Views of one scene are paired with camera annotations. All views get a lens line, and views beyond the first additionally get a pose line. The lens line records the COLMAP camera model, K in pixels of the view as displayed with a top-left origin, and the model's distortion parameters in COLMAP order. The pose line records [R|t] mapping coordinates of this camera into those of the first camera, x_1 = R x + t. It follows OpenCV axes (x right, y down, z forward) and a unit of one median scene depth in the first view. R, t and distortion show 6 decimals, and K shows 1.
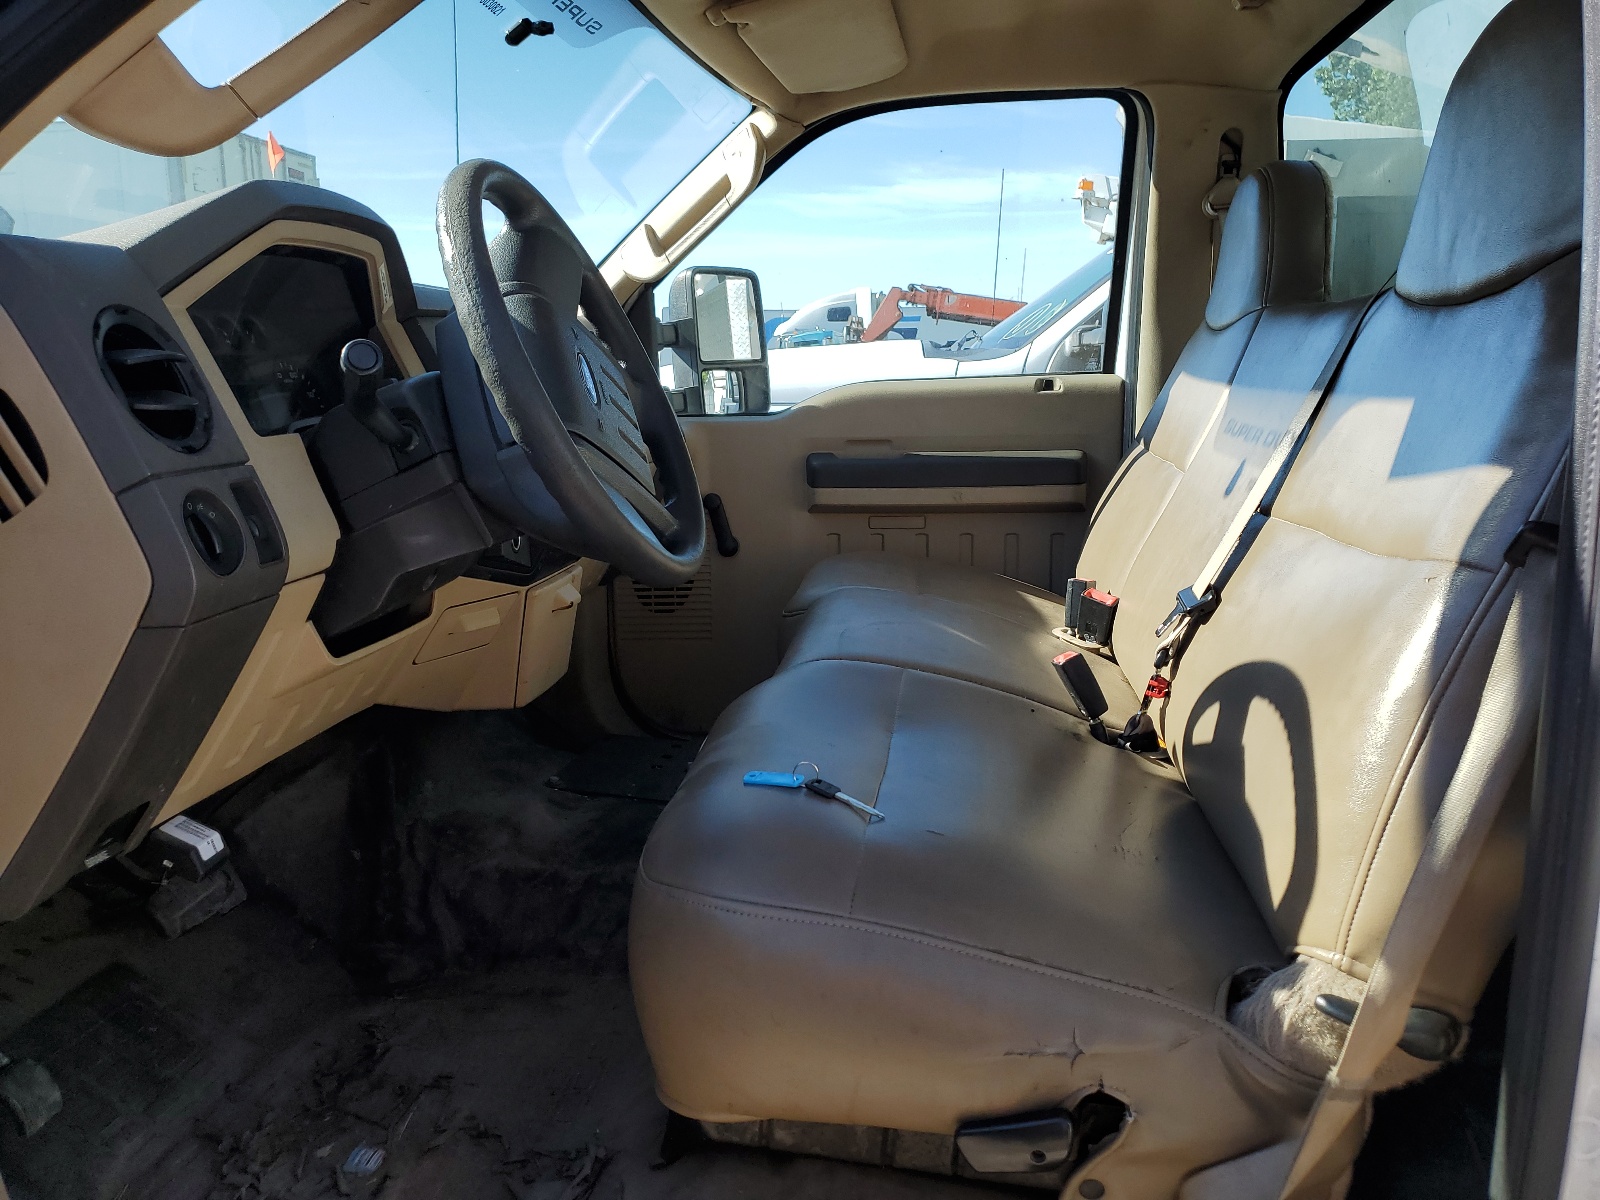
lens RADIAL K [[1229.2, 0, 797.0], [0, 1229.2, 602.5], [0, 0, 1]] dist [0.000280, -0.000702]
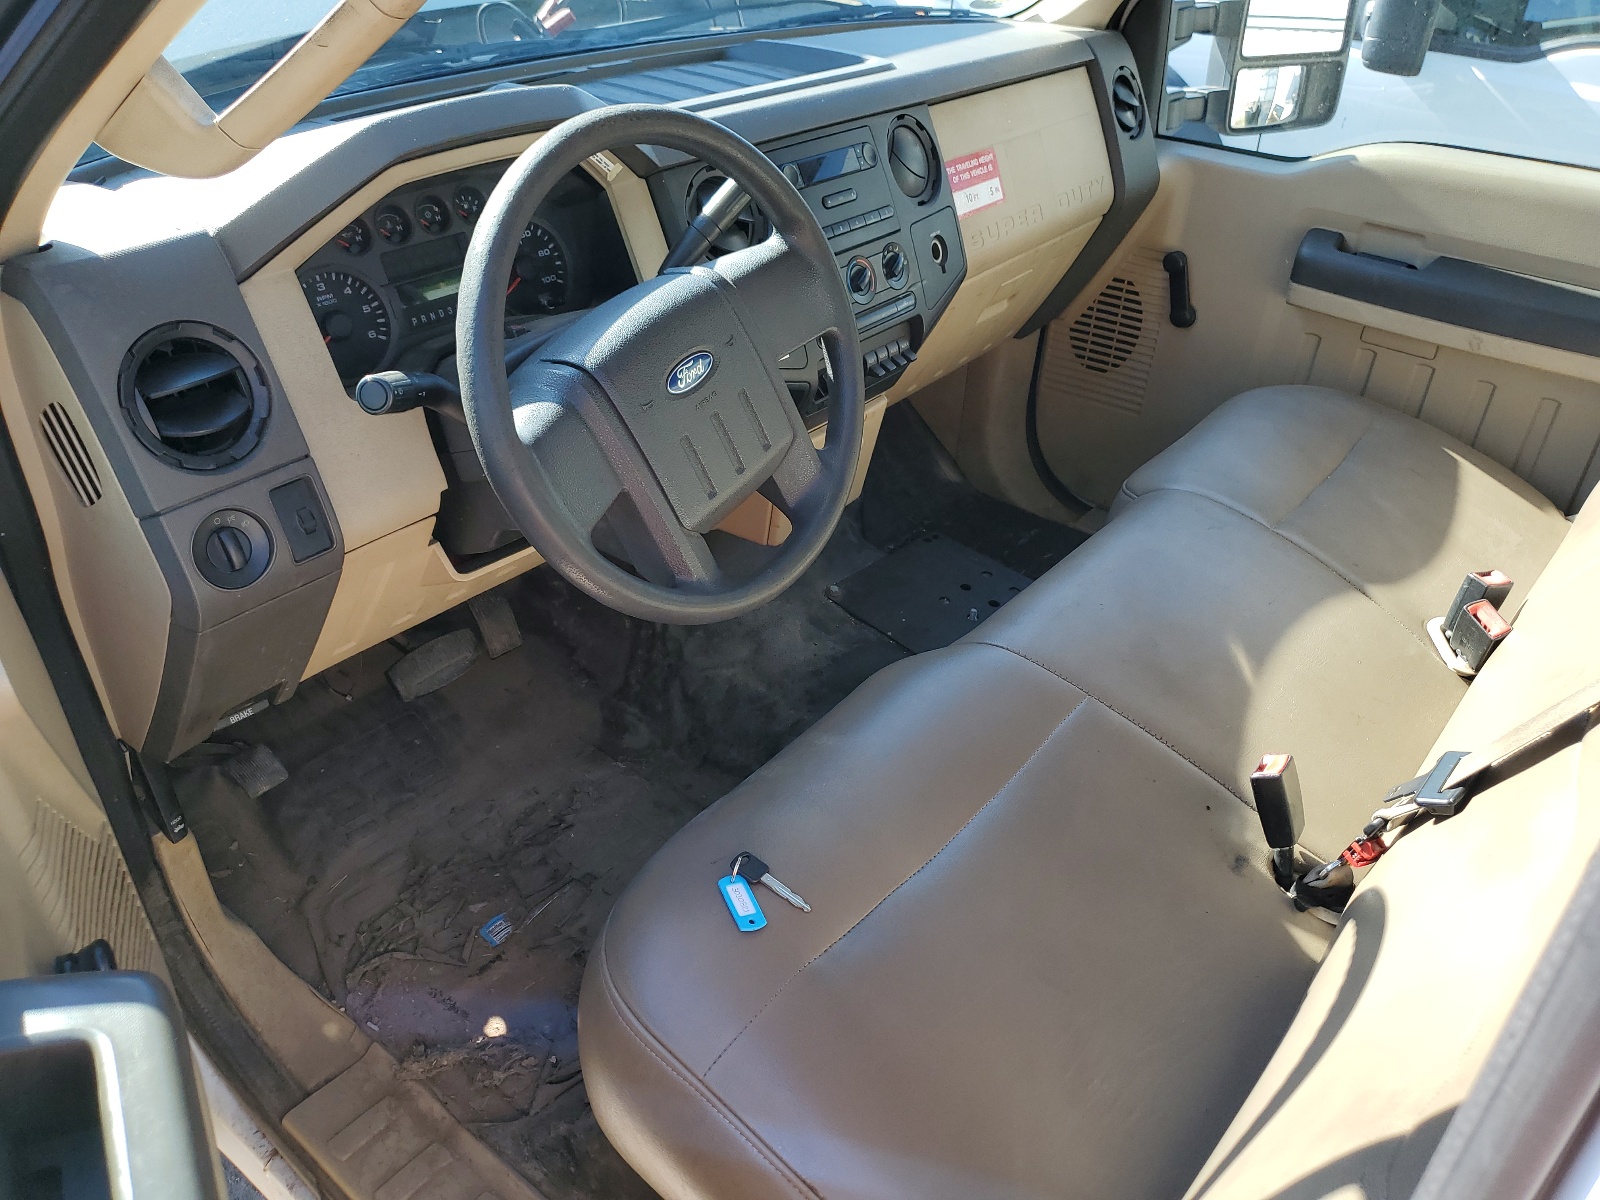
lens RADIAL K [[1229.2, 0, 797.4], [0, 1229.2, 600.1], [0, 0, 1]] dist [0.000280, -0.000702]
pose [[0.843936, 0.335586, -0.418514, 0.274542], [-0.150439, 0.896913, 0.415831, -0.358776], [0.514917, -0.287974, 0.807422, 0.240470]]
